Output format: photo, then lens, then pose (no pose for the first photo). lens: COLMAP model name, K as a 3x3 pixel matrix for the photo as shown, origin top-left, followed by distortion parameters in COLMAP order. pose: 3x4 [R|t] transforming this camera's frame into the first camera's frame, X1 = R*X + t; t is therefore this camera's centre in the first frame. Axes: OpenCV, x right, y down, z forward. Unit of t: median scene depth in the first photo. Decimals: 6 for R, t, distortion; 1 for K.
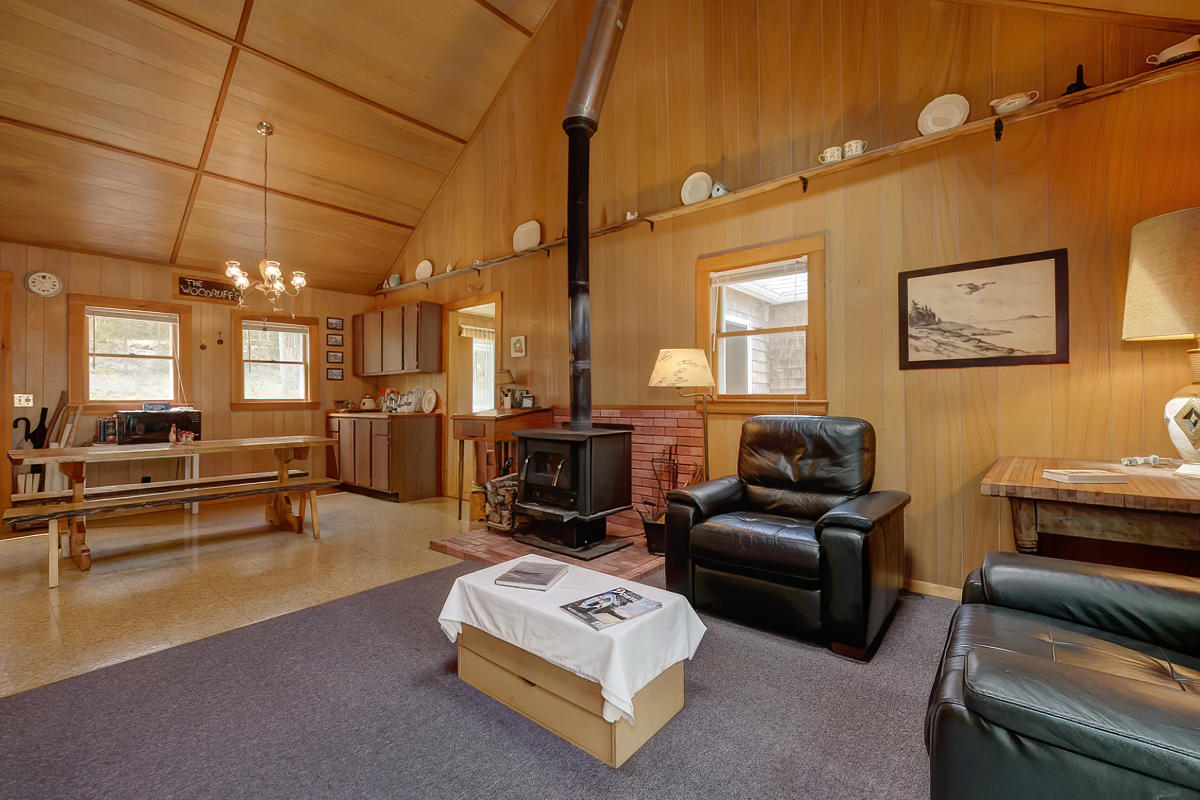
lens RADIAL K [[507.3, 0, 596.3], [0, 507.3, 395.0], [0, 0, 1]] dist [-0.000774, -0.000272]
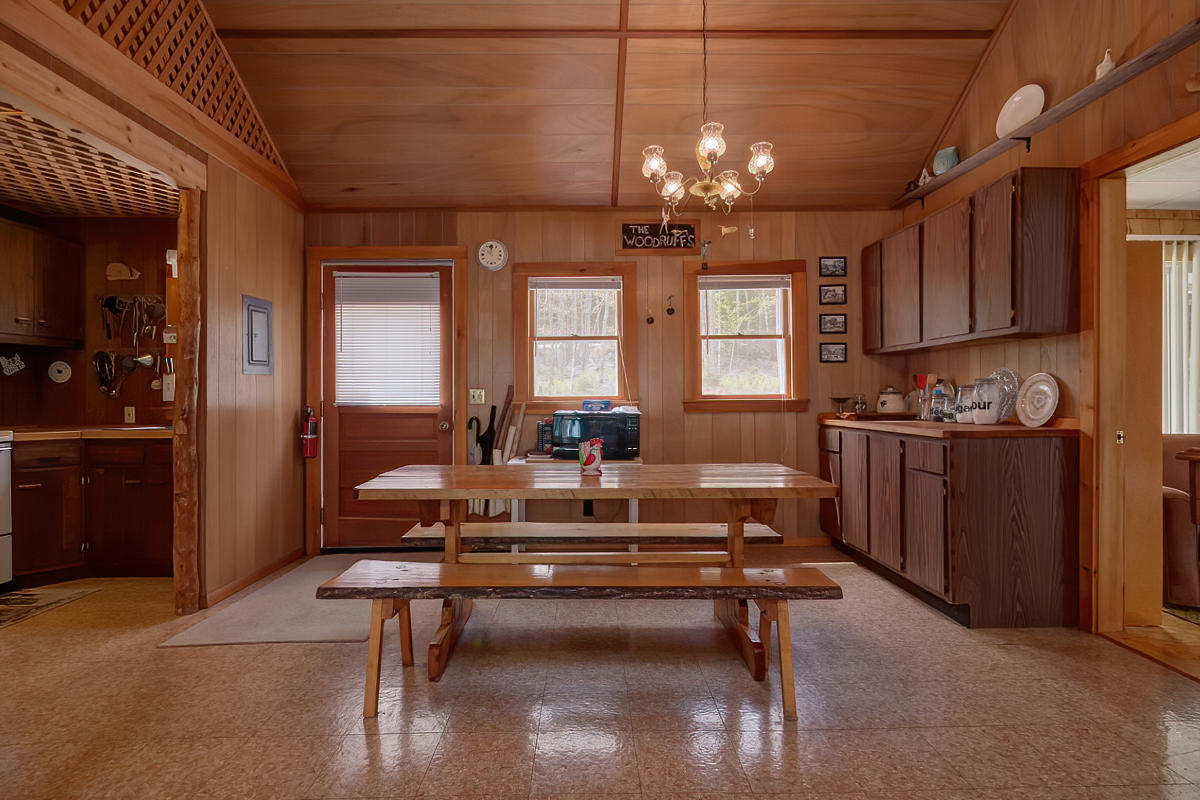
lens RADIAL K [[579.4, 0, 596.2], [0, 579.4, 393.4], [0, 0, 1]] dist [-0.001336, -0.001326]
pose [[0.644762, -0.000371, -0.764384, -0.199972], [0.006047, 0.999971, 0.004615, 0.001586], [0.764360, -0.007598, 0.644745, 0.398185]]
